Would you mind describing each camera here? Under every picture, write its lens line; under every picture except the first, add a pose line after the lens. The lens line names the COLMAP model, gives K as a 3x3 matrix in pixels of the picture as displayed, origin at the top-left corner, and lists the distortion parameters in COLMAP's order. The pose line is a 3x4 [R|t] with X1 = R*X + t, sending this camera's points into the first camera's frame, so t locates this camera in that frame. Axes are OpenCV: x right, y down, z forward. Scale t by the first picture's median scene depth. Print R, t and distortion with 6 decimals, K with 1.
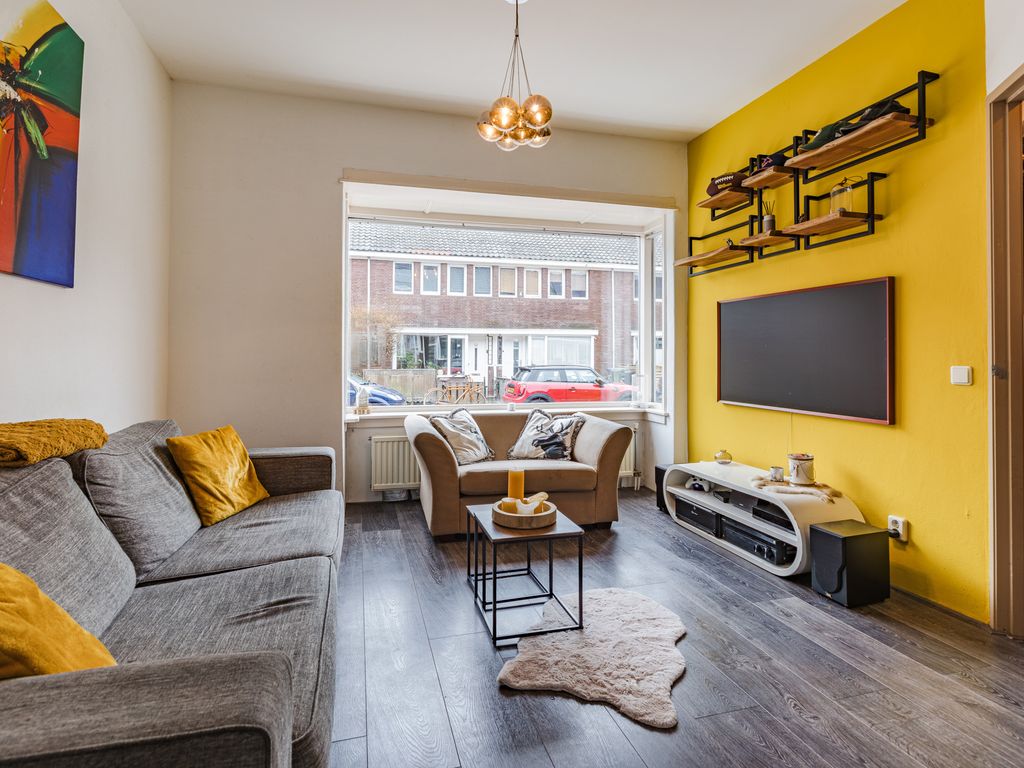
lens RADIAL K [[519.7, 0, 496.1], [0, 519.7, 355.7], [0, 0, 1]] dist [0.004927, -0.002322]
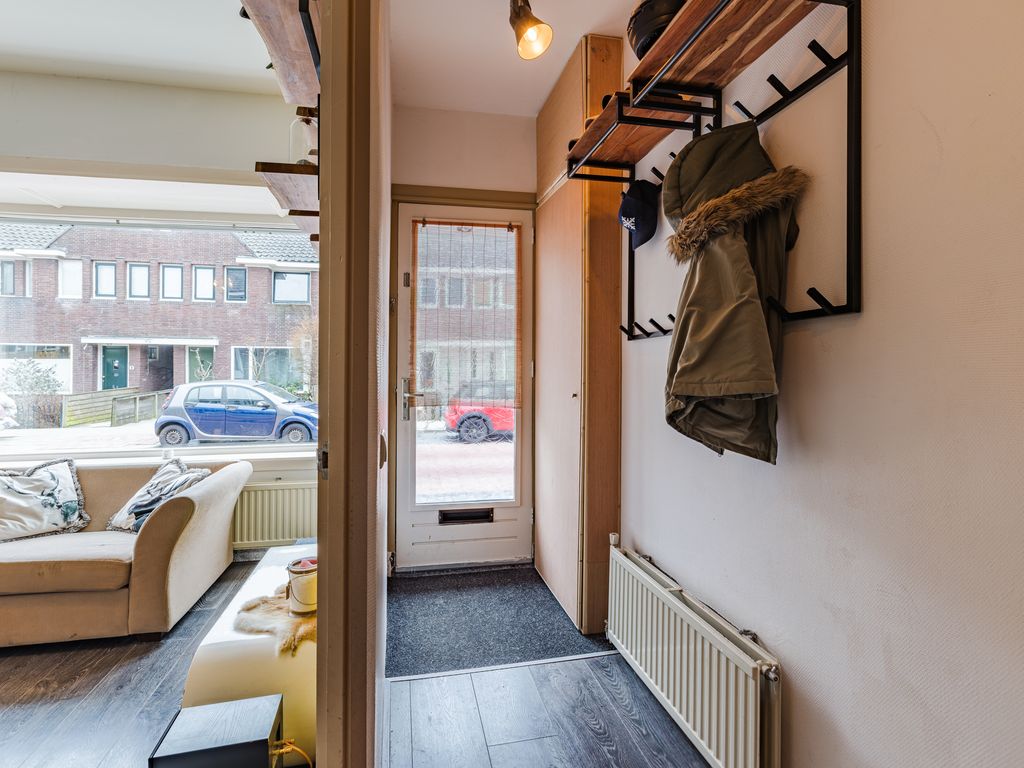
lens RADIAL K [[519.7, 0, 505.8], [0, 519.7, 358.3], [0, 0, 1]] dist [0.004927, -0.002322]
pose [[0.998800, -0.010104, -0.047929, 0.846086], [0.009459, 0.999862, -0.013666, -0.042181], [0.048060, 0.013196, 0.998757, 0.361774]]
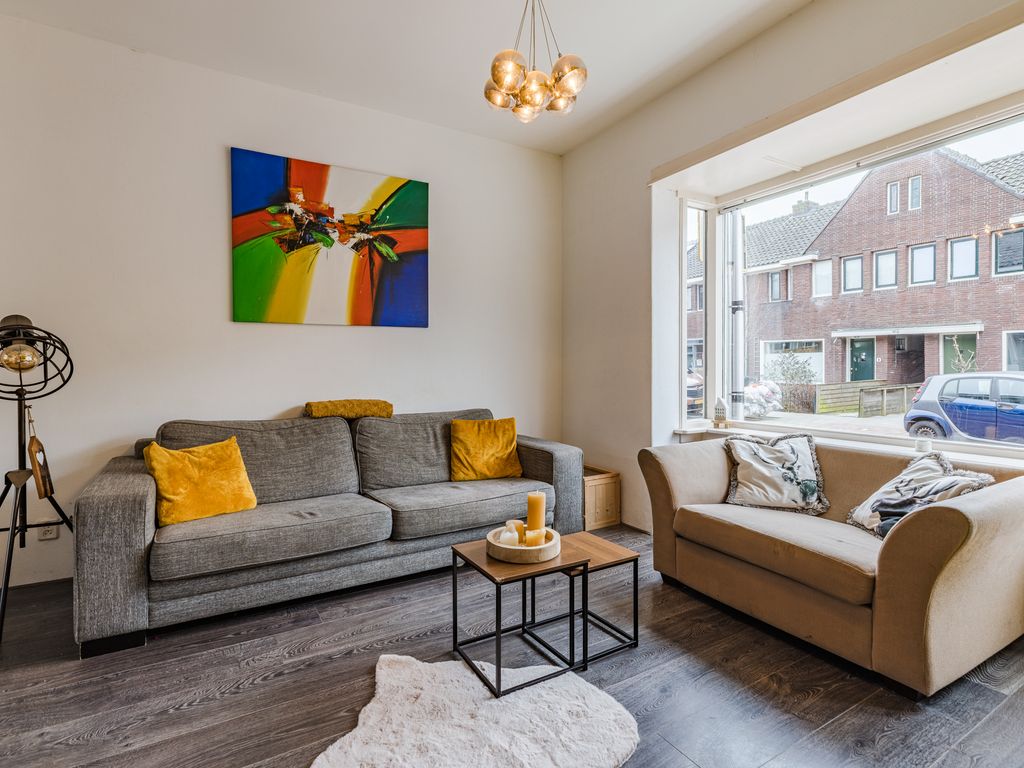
lens RADIAL K [[519.7, 0, 514.1], [0, 519.7, 374.7], [0, 0, 1]] dist [0.004927, -0.002322]
pose [[0.284178, 0.004973, -0.958758, 0.684960], [0.013080, 0.999873, 0.009063, 0.011215], [0.958682, -0.015116, 0.284077, 0.573298]]
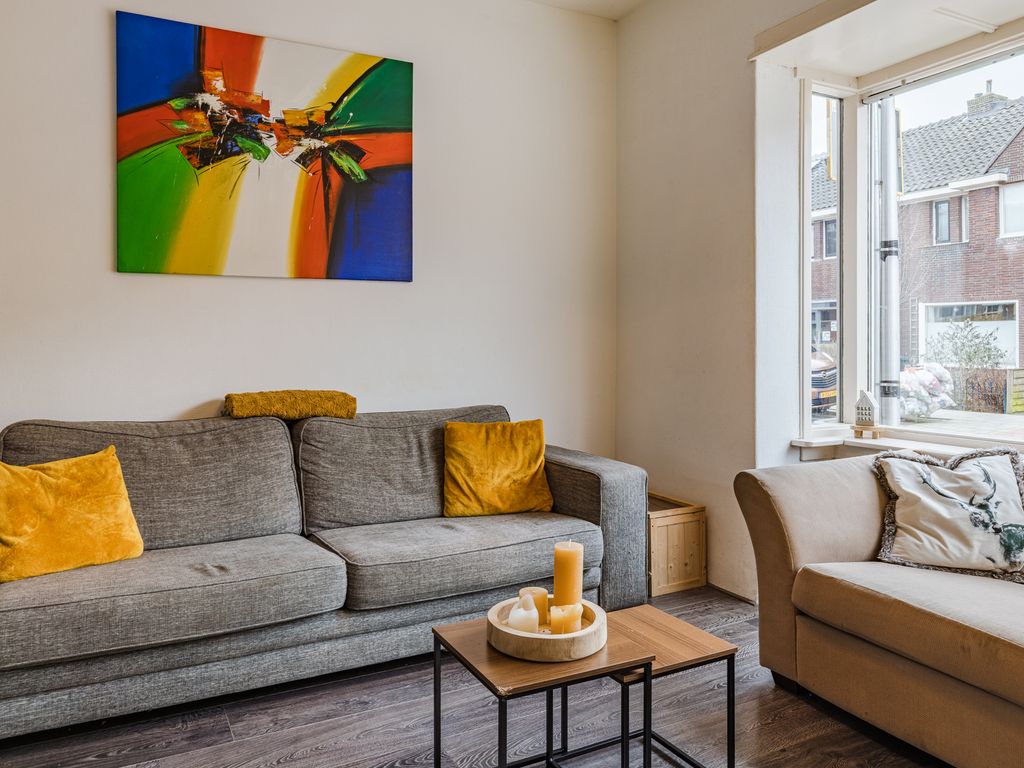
lens RADIAL K [[753.4, 0, 514.8], [0, 753.4, 345.7], [0, 0, 1]] dist [0.007141, -0.011844]
pose [[0.236940, -0.003625, -0.971517, 0.625288], [0.010622, 0.999943, -0.001141, 0.011527], [0.971466, -0.010049, 0.236965, 0.606982]]
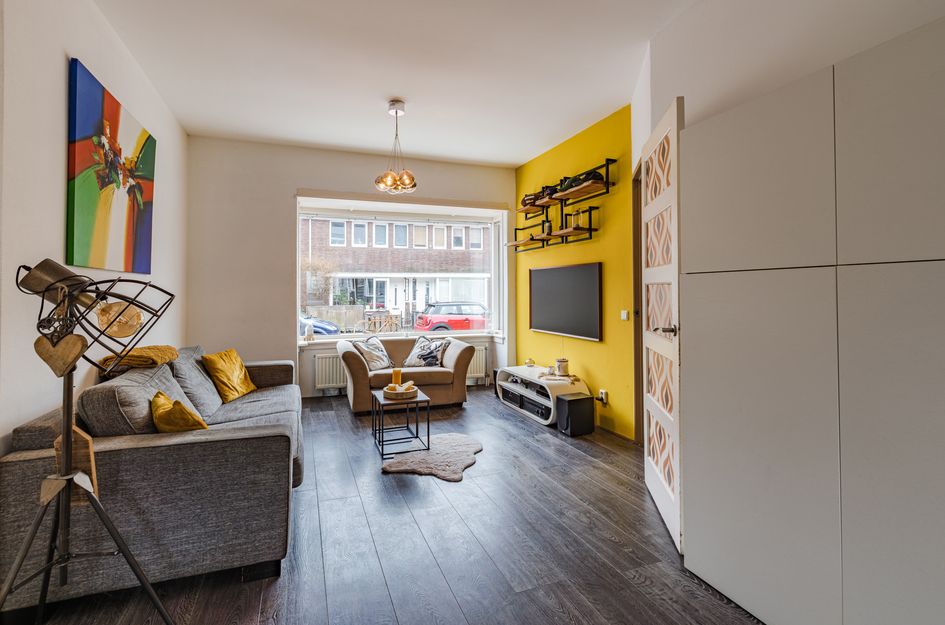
lens RADIAL K [[425.1, 0, 454.0], [0, 425.1, 286.5], [0, 0, 1]] dist [0.003680, -0.000742]
pose [[0.996121, -0.006241, 0.087773, 0.089155], [0.007246, 0.999912, -0.011140, -0.046033], [-0.087696, 0.011733, 0.996078, -0.430364]]
